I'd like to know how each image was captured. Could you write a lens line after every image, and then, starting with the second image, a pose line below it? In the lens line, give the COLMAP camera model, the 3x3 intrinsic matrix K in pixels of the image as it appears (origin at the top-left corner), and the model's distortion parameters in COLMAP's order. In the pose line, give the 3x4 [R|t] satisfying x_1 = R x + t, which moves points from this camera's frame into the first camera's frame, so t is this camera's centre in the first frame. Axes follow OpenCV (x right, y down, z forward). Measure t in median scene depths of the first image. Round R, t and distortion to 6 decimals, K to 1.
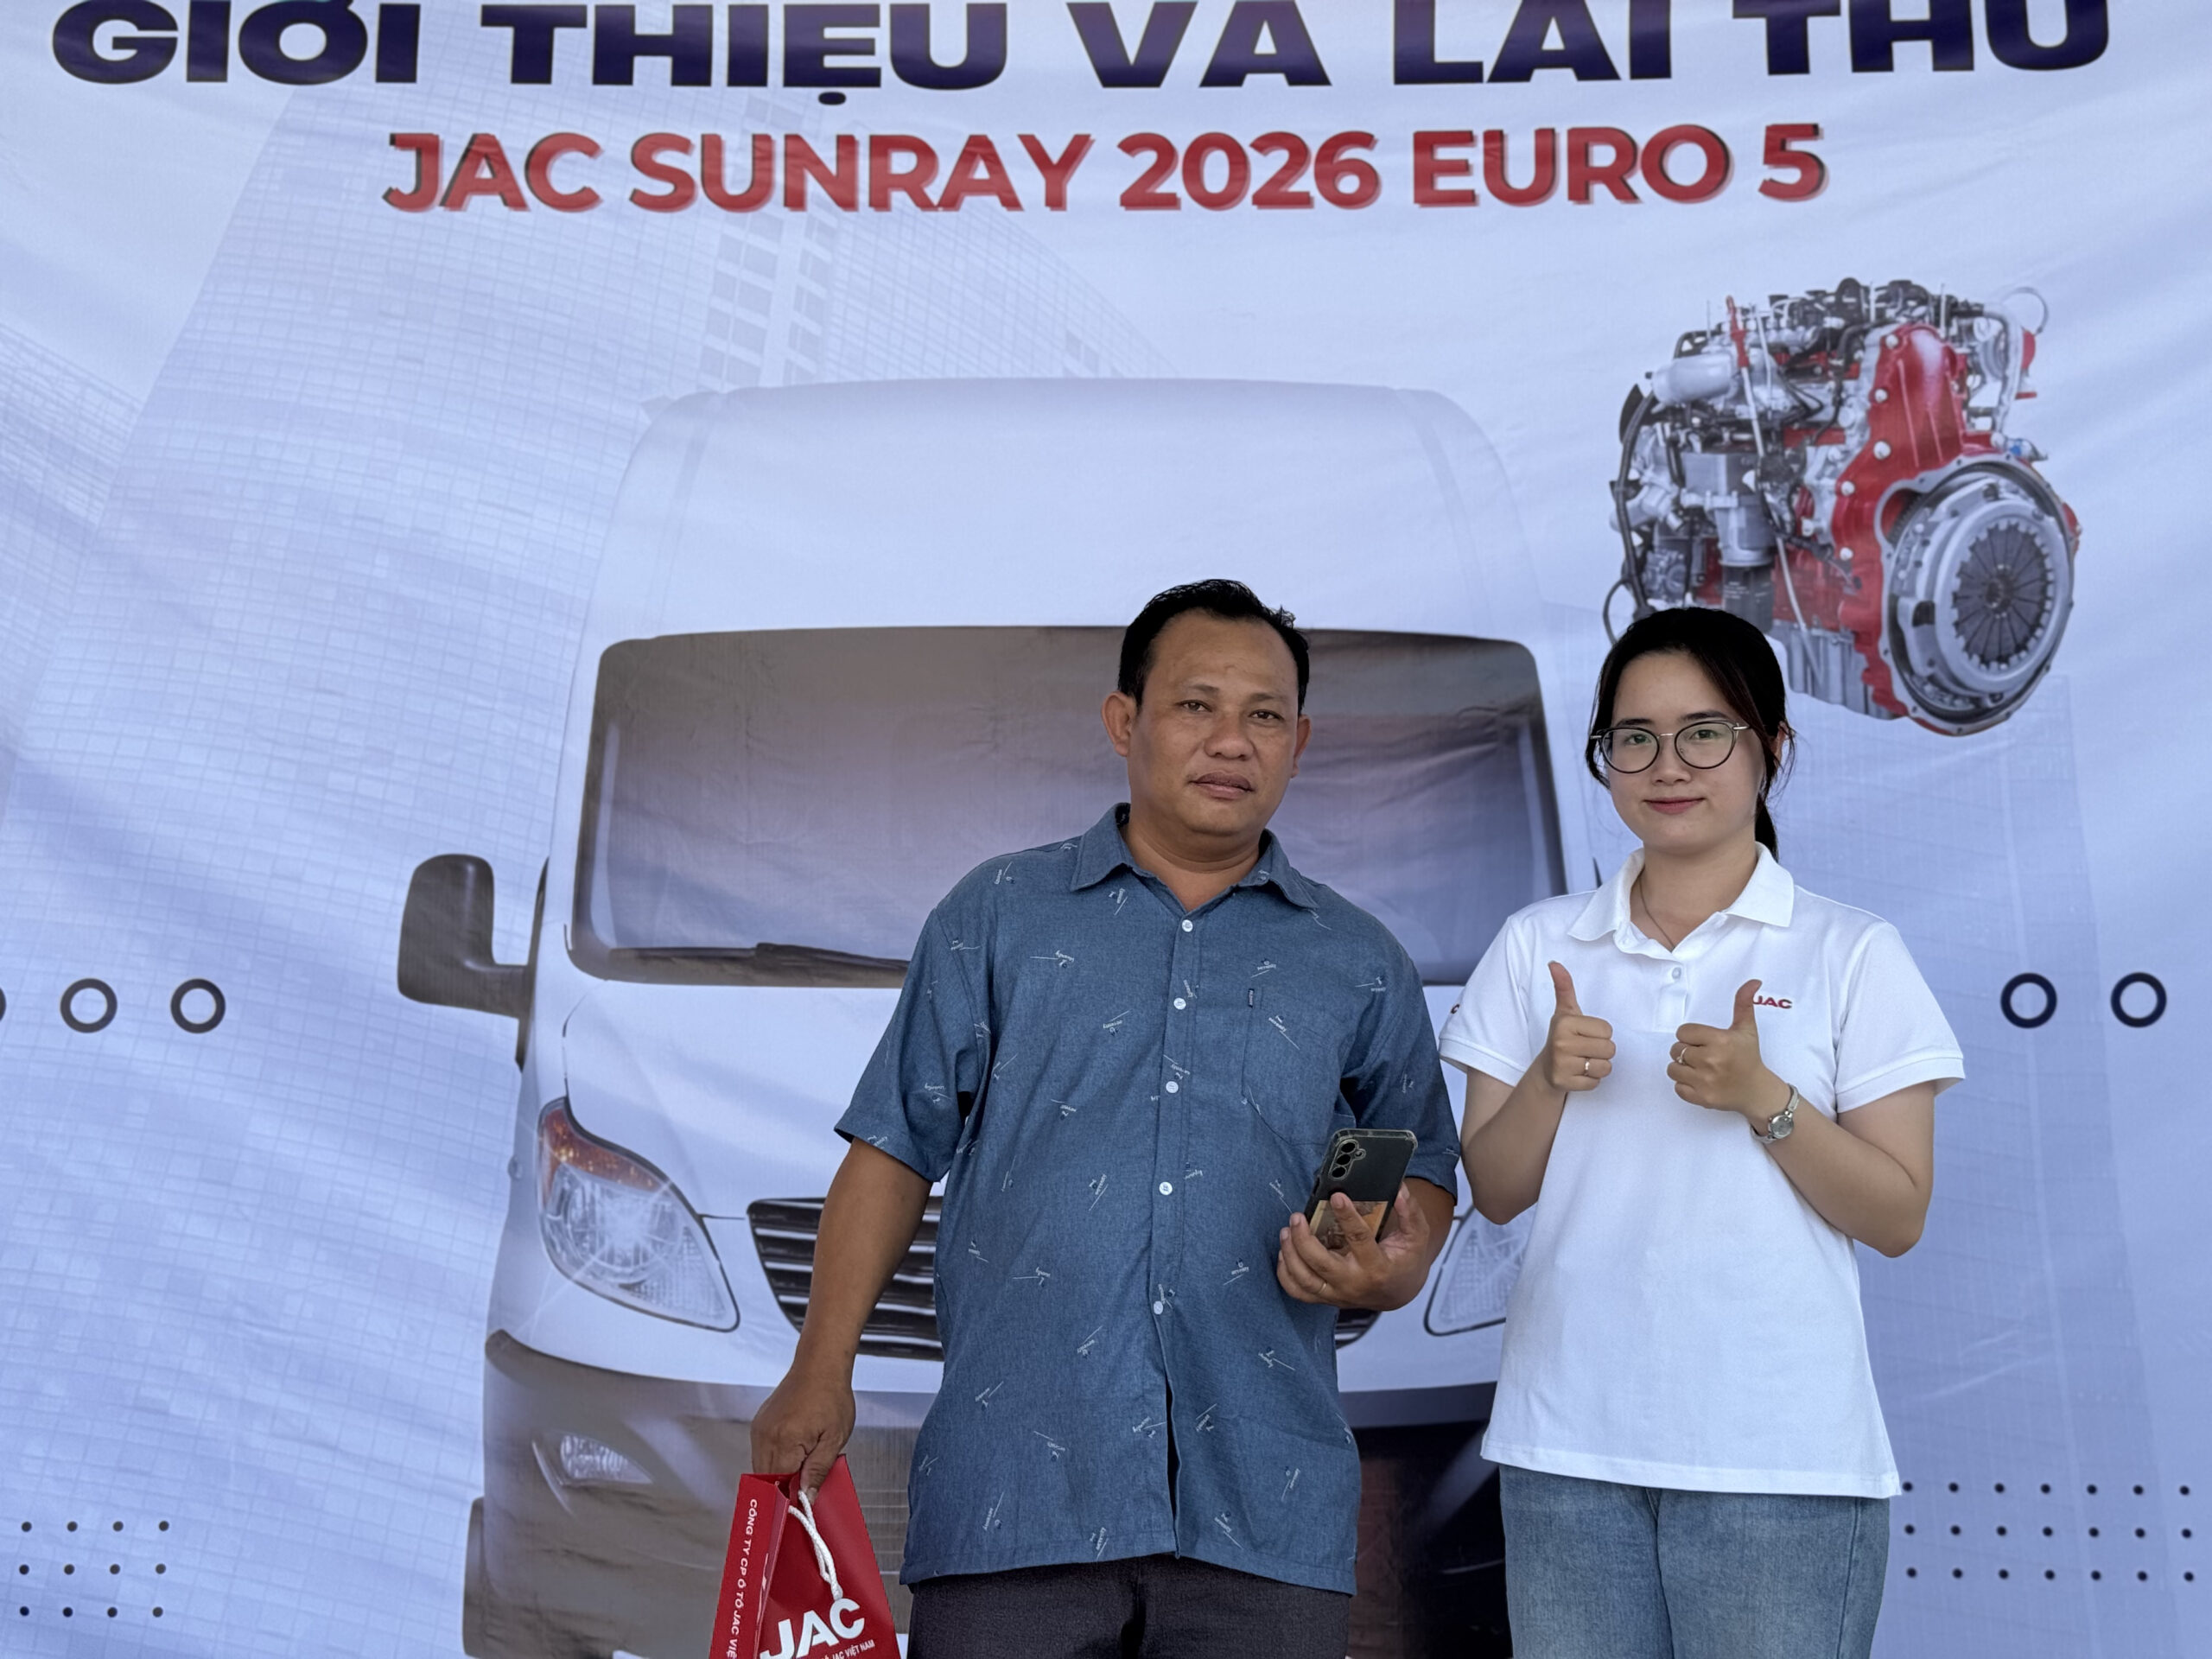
lens RADIAL K [[3111.0, 0, 1106.0], [0, 3111.0, 829.5], [0, 0, 1]] dist [0.040344, 0.046958]
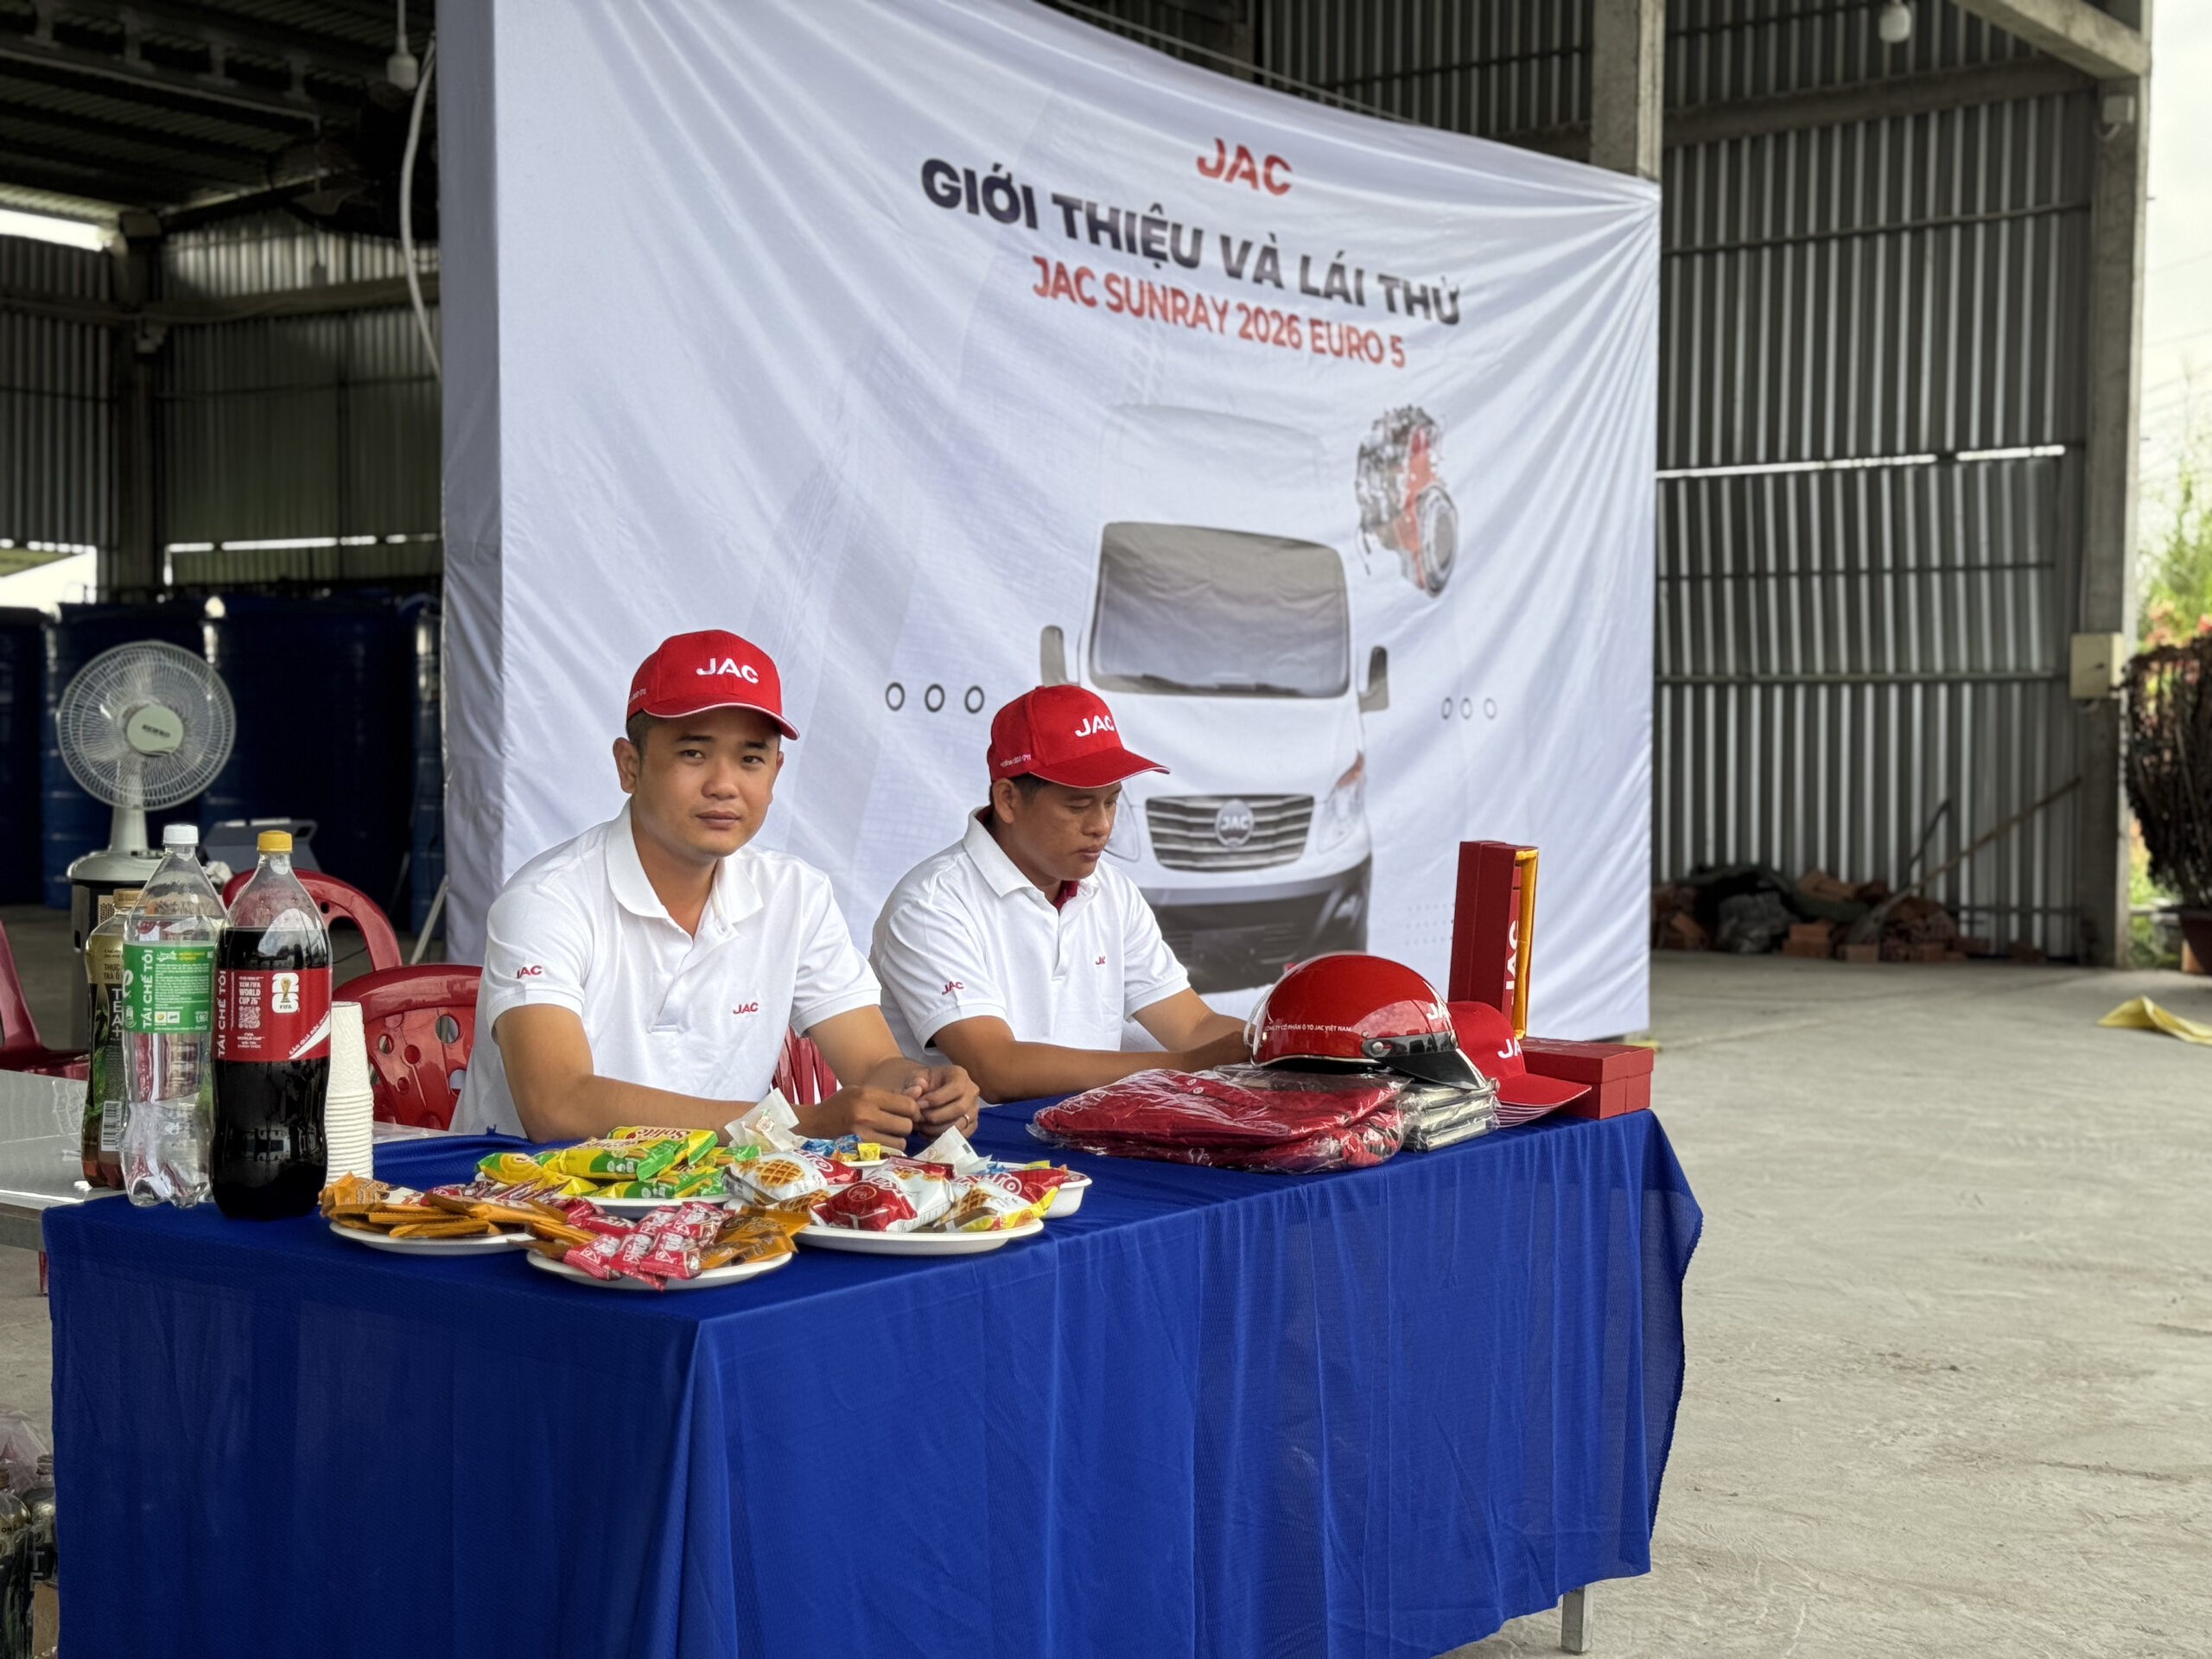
lens RADIAL K [[3111.0, 0, 1106.0], [0, 3111.0, 829.5], [0, 0, 1]] dist [0.040344, 0.046958]
pose [[0.544505, -0.022291, 0.838461, -1.862708], [-0.035102, 0.998165, 0.049332, 0.038880], [-0.838023, -0.056293, 0.542724, -0.117894]]
